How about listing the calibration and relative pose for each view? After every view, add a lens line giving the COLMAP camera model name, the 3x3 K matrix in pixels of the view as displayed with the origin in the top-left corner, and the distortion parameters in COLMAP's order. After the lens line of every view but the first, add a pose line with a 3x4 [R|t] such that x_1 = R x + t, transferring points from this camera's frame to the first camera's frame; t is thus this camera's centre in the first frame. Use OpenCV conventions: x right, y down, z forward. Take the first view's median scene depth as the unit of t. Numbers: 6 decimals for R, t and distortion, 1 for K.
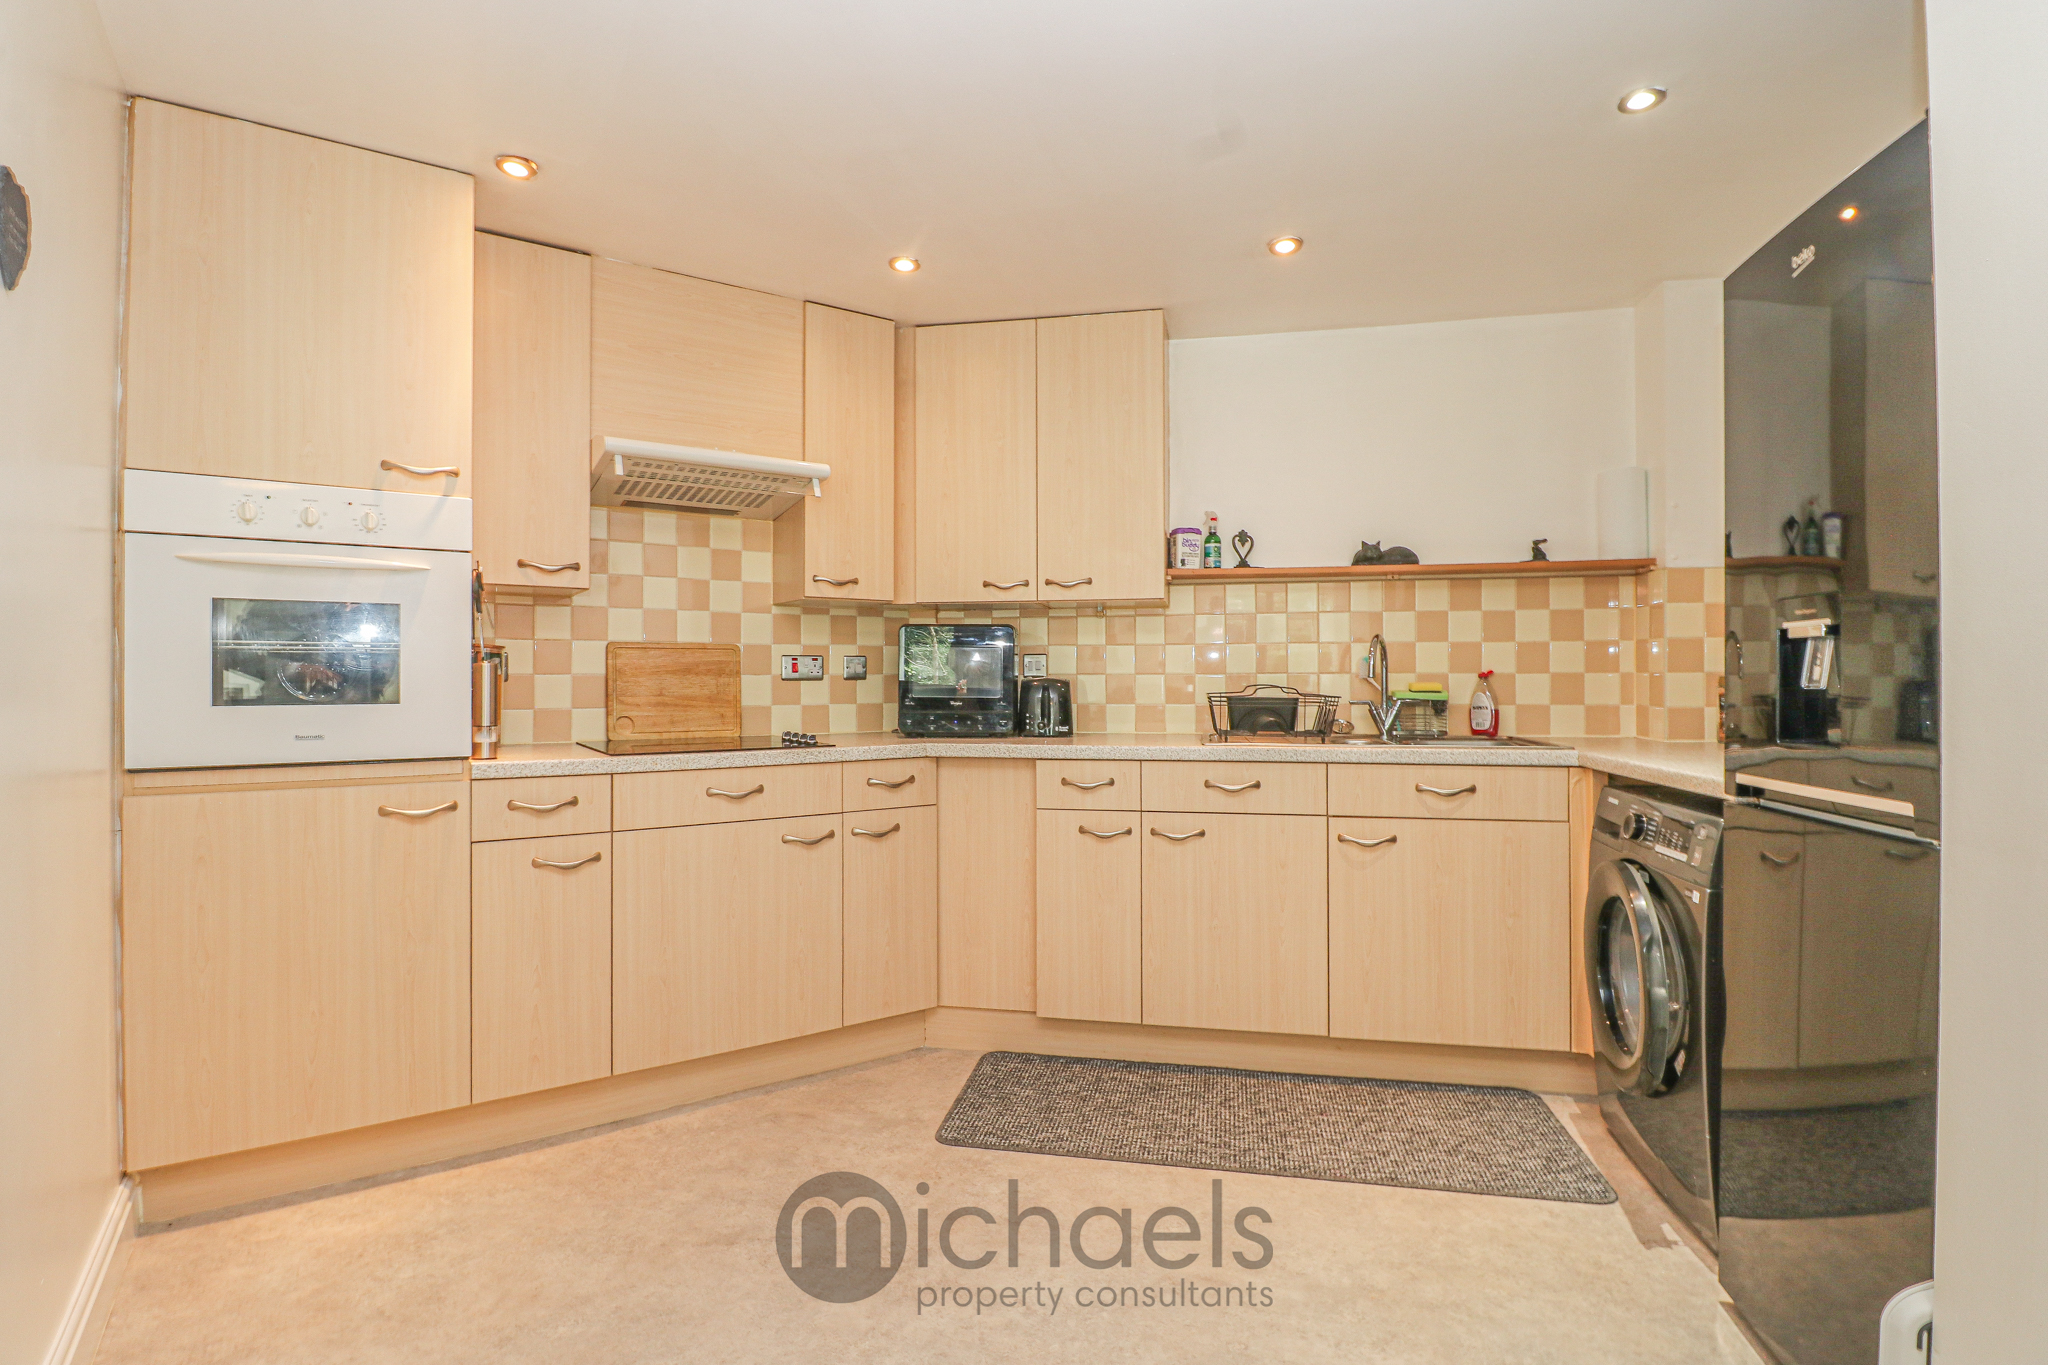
lens RADIAL K [[949.8, 0, 1024.2], [0, 949.8, 681.5], [0, 0, 1]] dist [0.000679, 0.000006]
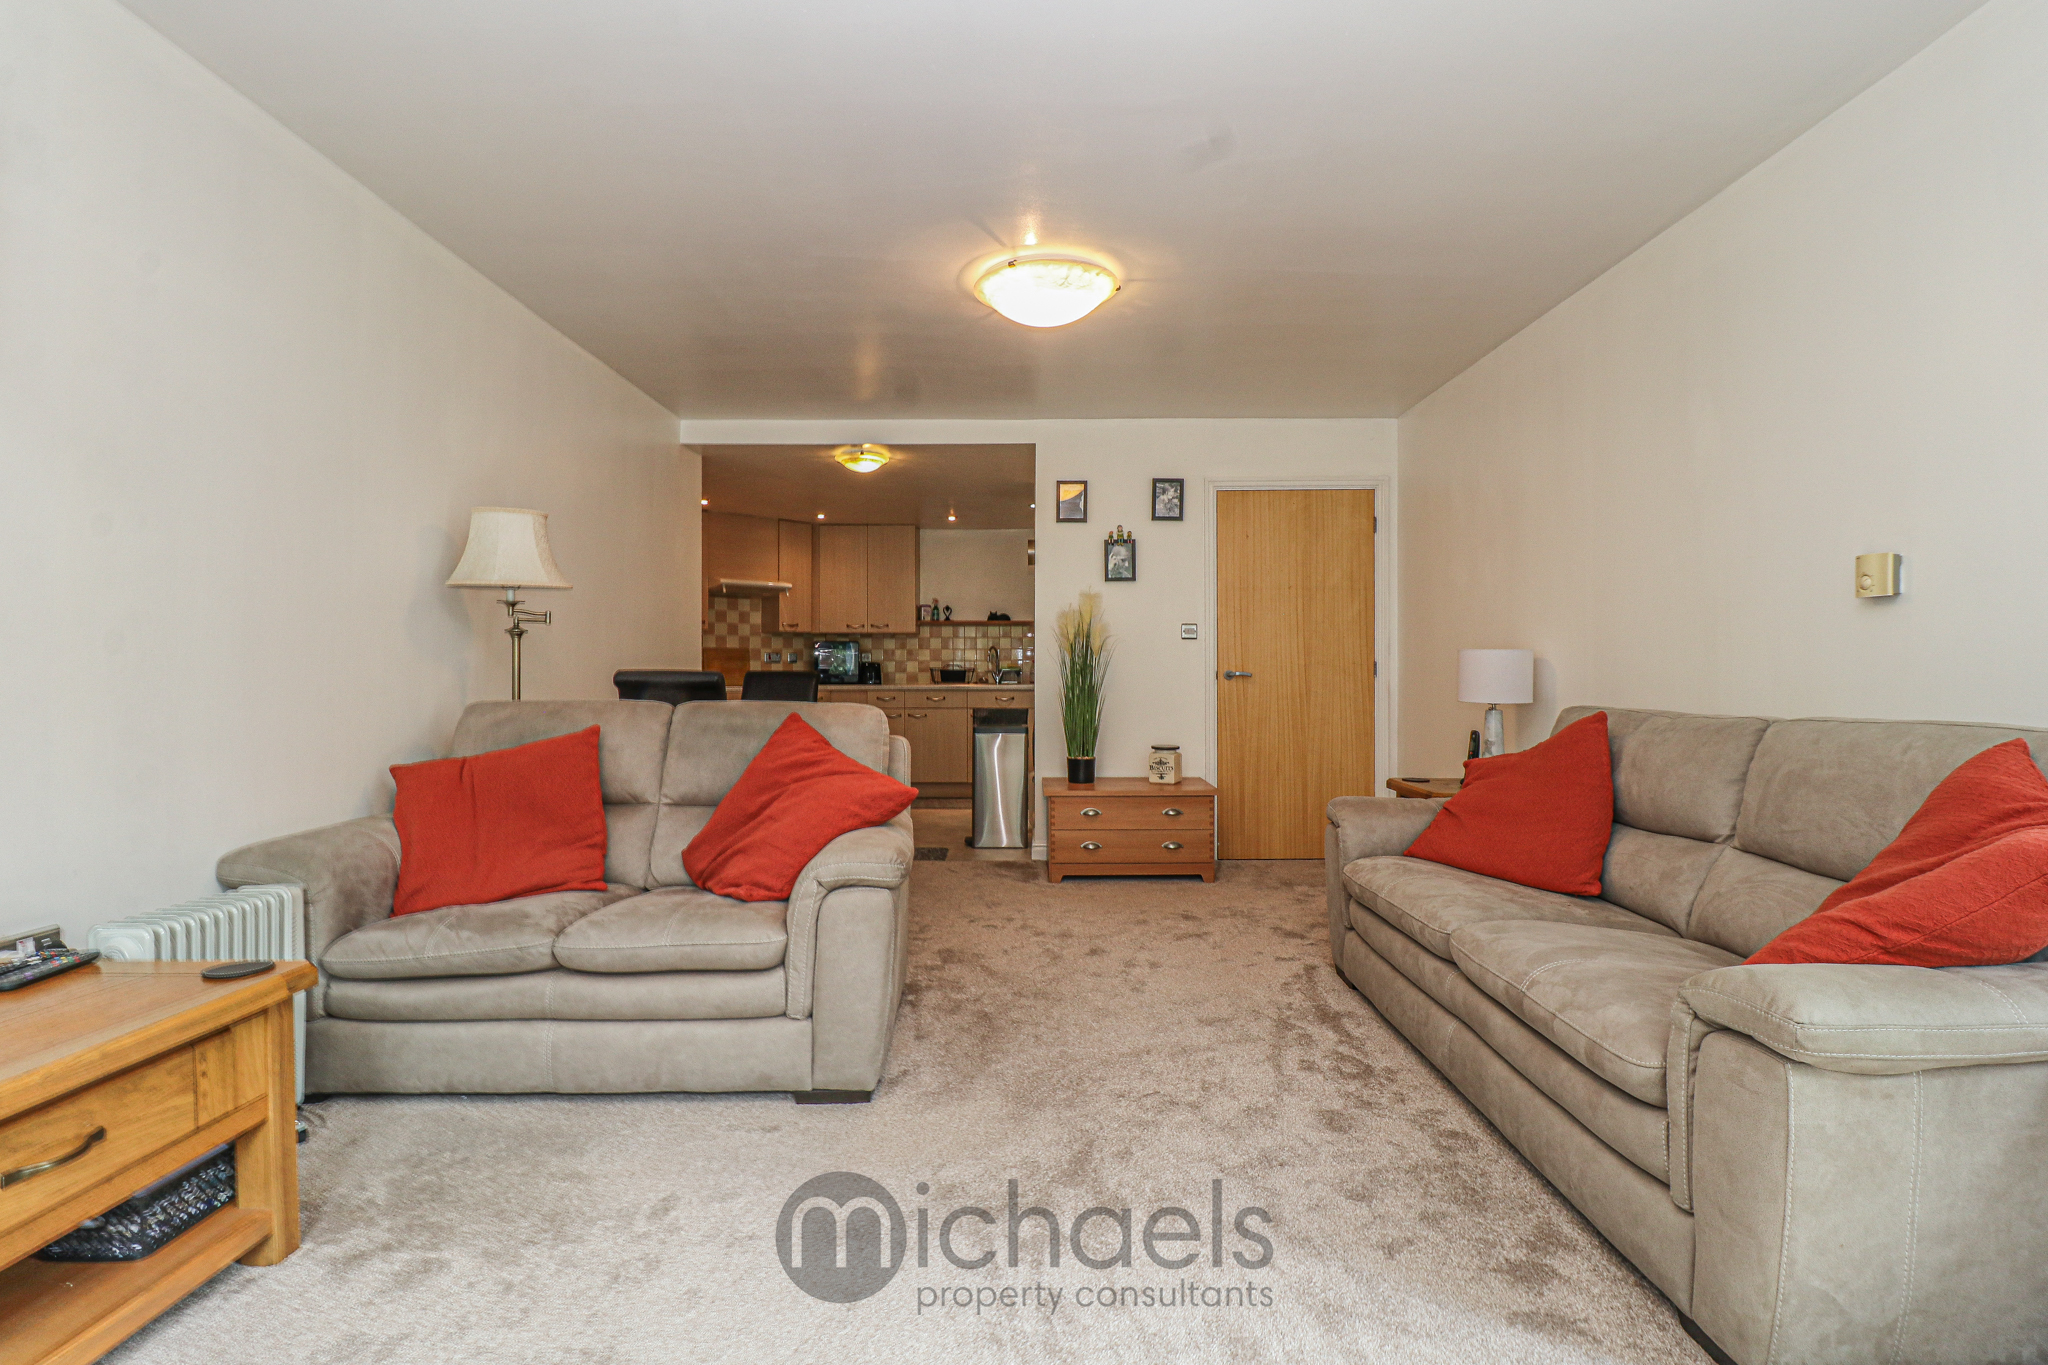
lens RADIAL K [[949.8, 0, 1033.2], [0, 949.8, 686.3], [0, 0, 1]] dist [0.000679, 0.000006]
pose [[0.980864, -0.002421, 0.194681, -0.048361], [-0.000221, 0.999908, 0.013551, 0.027480], [-0.194696, -0.013335, 0.980773, -1.641083]]
